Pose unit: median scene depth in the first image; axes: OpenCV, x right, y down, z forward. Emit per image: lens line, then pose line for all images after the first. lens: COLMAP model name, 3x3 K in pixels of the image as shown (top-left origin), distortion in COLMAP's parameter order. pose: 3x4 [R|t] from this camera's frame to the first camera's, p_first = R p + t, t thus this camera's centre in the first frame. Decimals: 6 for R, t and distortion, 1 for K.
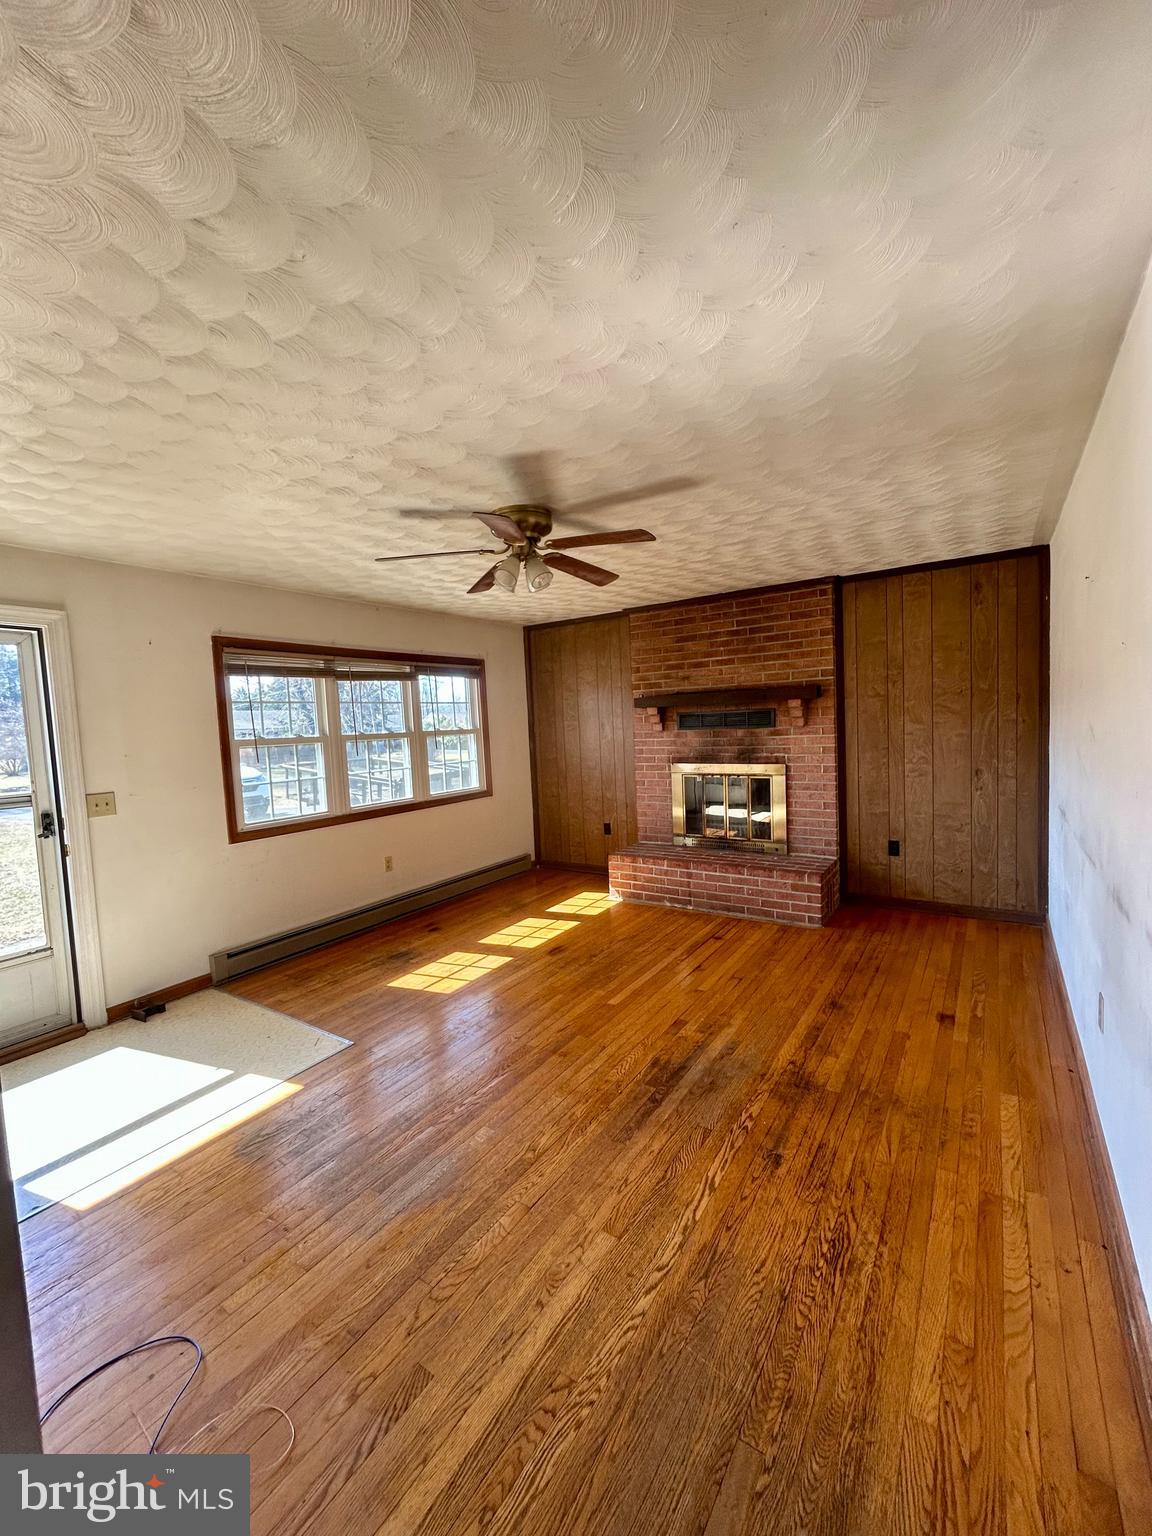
lens RADIAL K [[623.6, 0, 578.3], [0, 623.6, 764.5], [0, 0, 1]] dist [-0.002455, 0.001950]
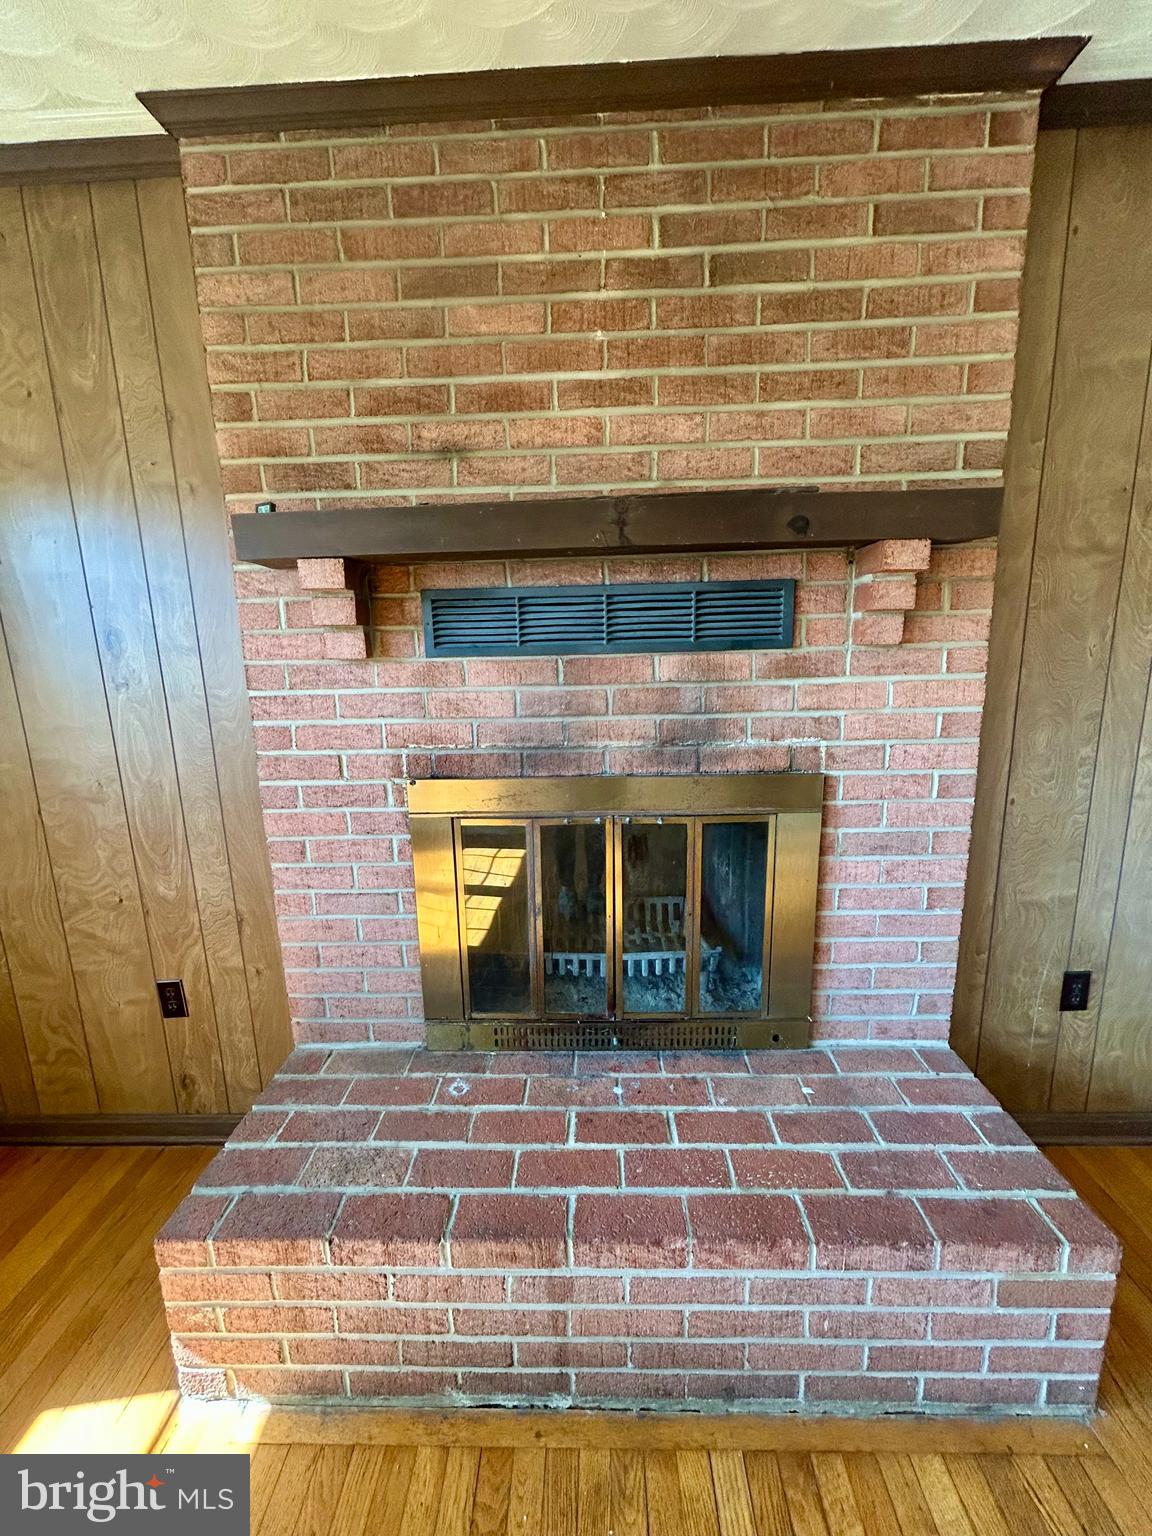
lens RADIAL K [[623.6, 0, 575.9], [0, 623.6, 766.2], [0, 0, 1]] dist [-0.002455, 0.001950]
pose [[0.847672, -0.078913, 0.524619, 0.074324], [0.024725, 0.993677, 0.109519, -0.038570], [-0.529945, -0.079865, 0.844263, 0.786575]]
